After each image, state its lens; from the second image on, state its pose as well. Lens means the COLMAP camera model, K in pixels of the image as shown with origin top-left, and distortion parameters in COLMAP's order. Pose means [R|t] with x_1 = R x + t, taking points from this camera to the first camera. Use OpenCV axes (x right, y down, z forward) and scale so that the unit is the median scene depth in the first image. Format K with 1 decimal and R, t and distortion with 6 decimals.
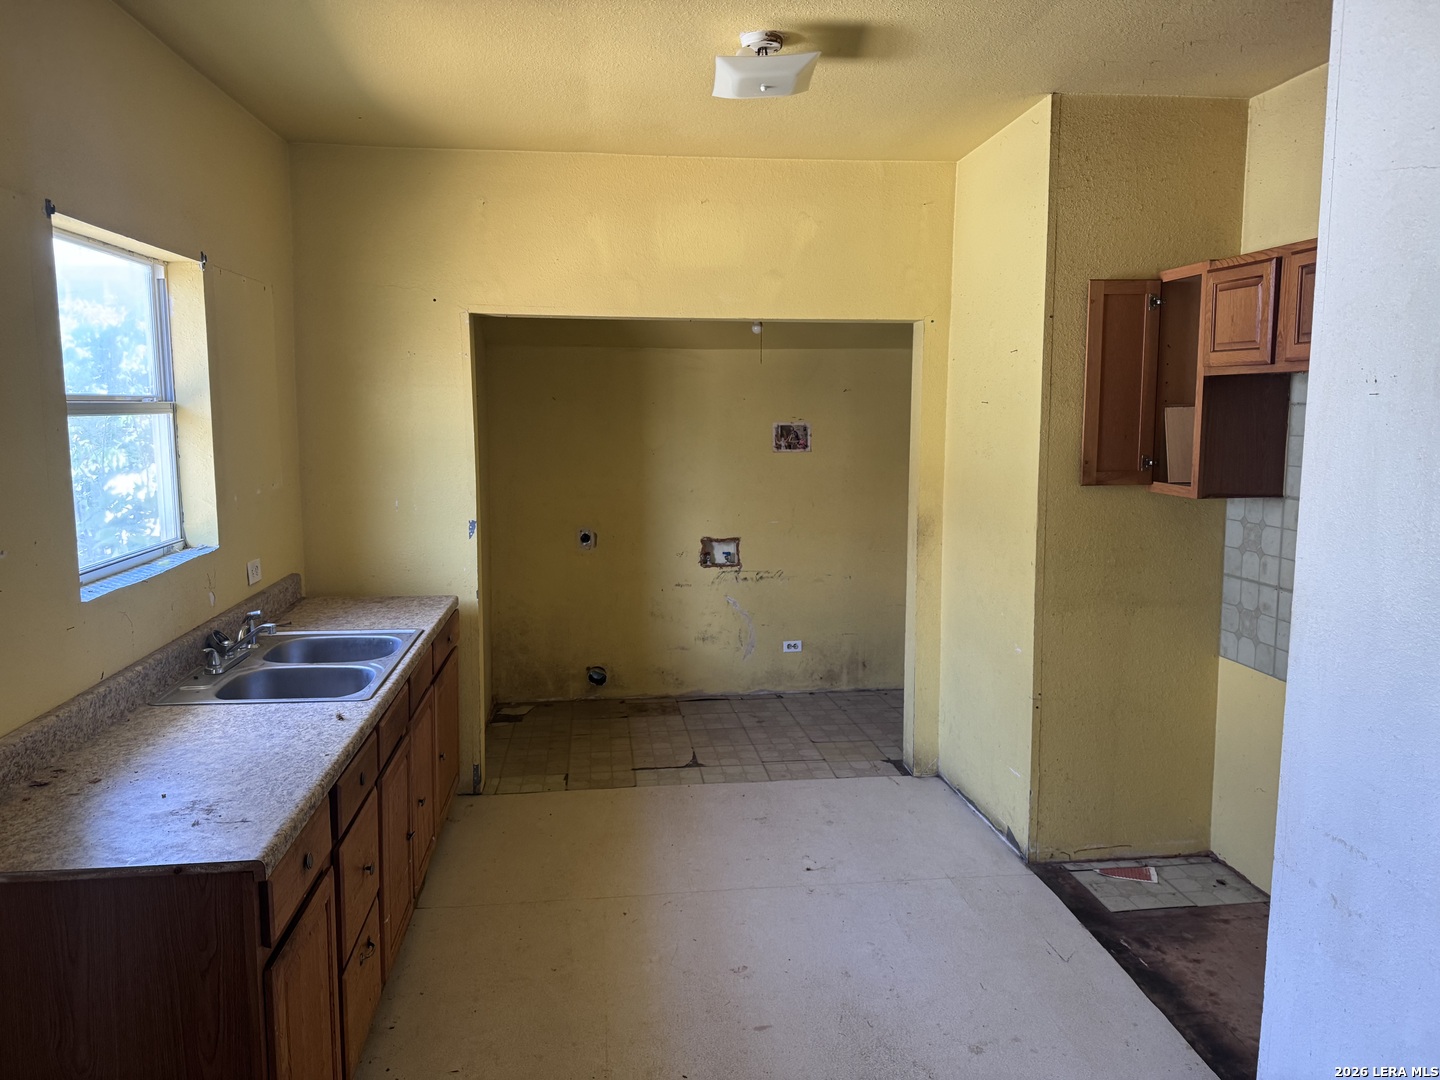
lens RADIAL K [[993.5, 0, 731.0], [0, 993.5, 507.5], [0, 0, 1]] dist [0.099692, -0.115446]
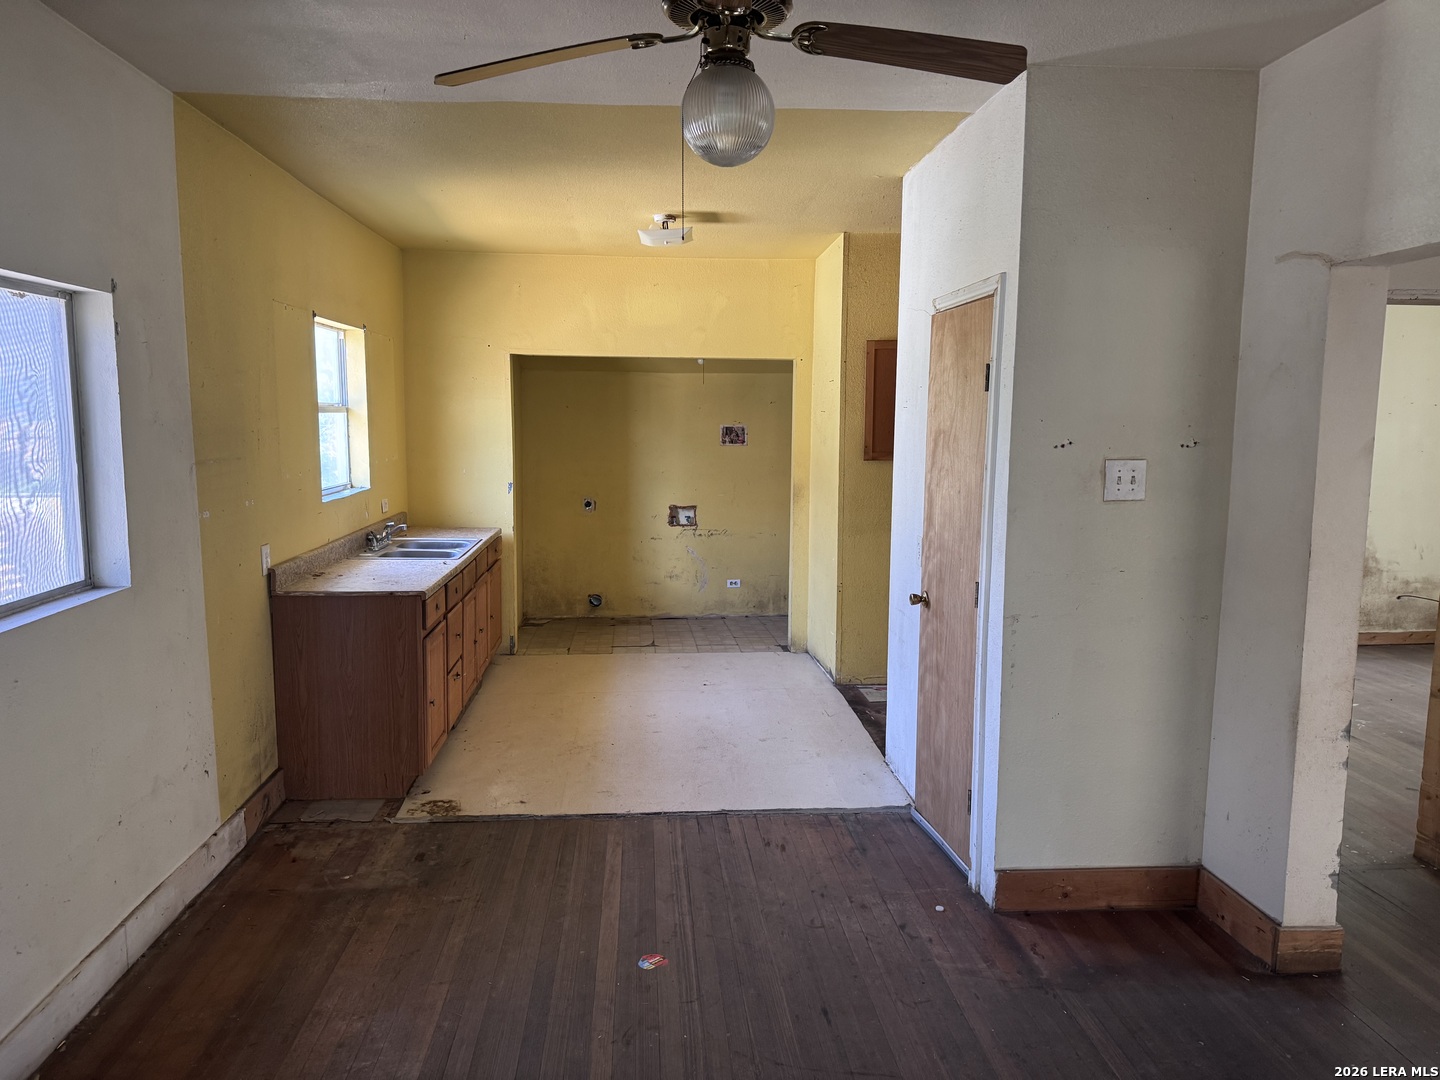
lens RADIAL K [[998.7, 0, 725.9], [0, 998.7, 523.9], [0, 0, 1]] dist [0.143742, -0.199864]
pose [[0.999028, 0.012378, -0.042311, 0.148035], [-0.012134, 0.999908, 0.006029, 0.062570], [0.042382, -0.005510, 0.999086, -0.566657]]
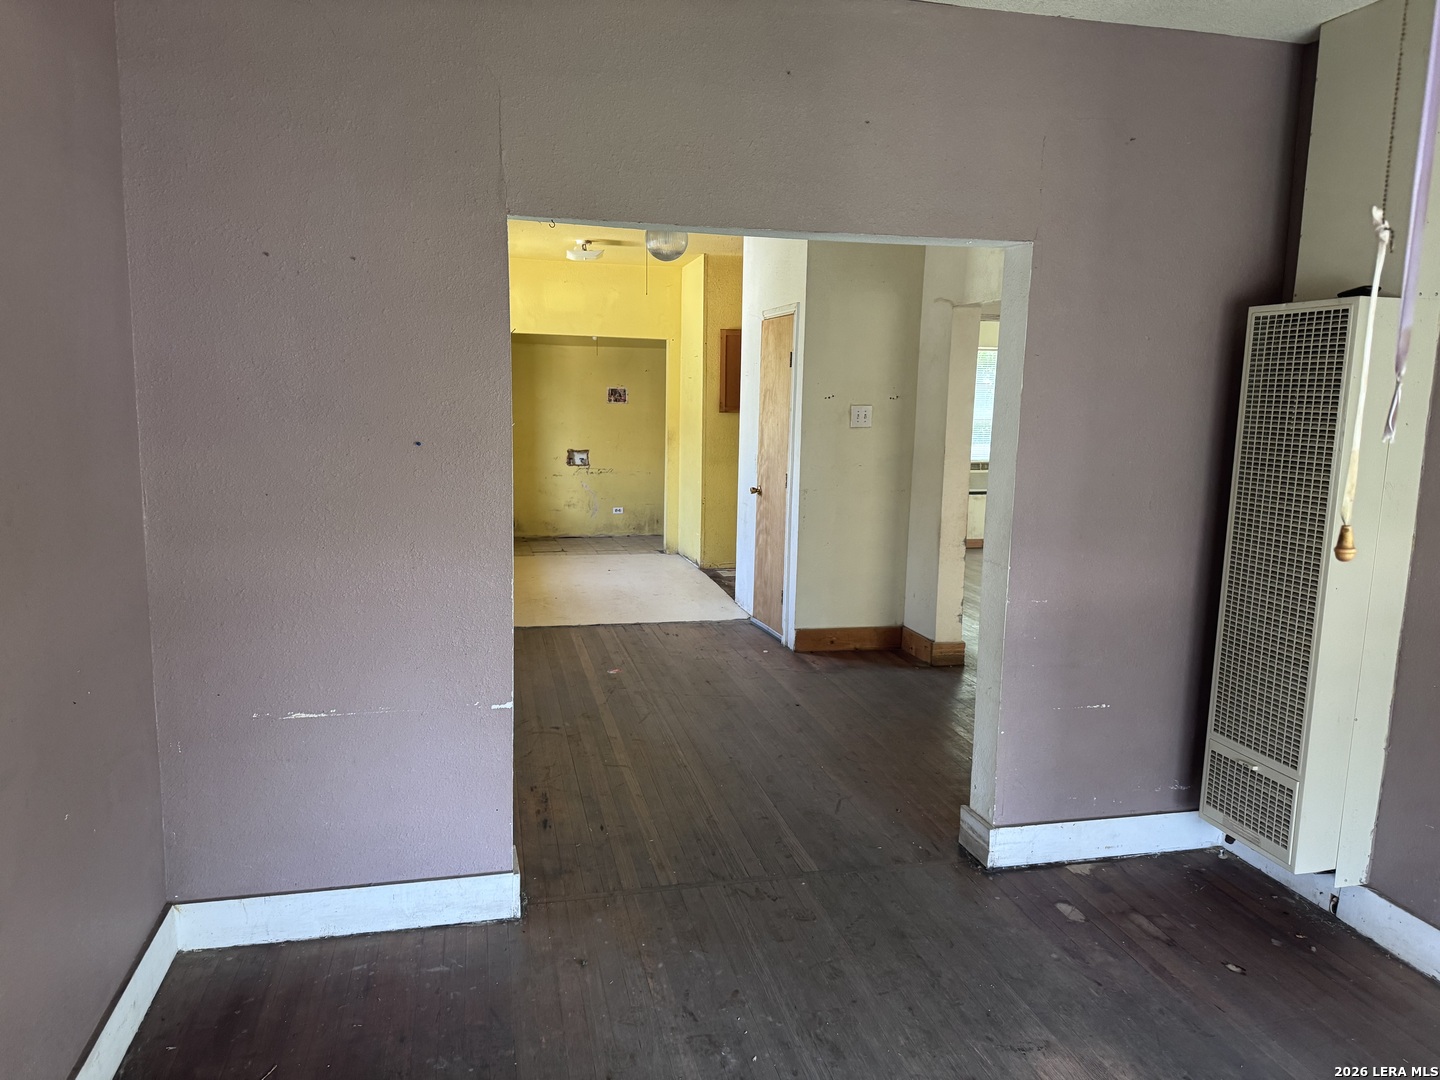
lens RADIAL K [[998.7, 0, 725.9], [0, 998.7, 523.9], [0, 0, 1]] dist [0.143742, -0.199864]
pose [[0.993678, 0.002880, 0.112234, 0.070518], [-0.007030, 0.999305, 0.036604, 0.128750], [-0.112051, -0.037162, 0.993007, -1.151172]]
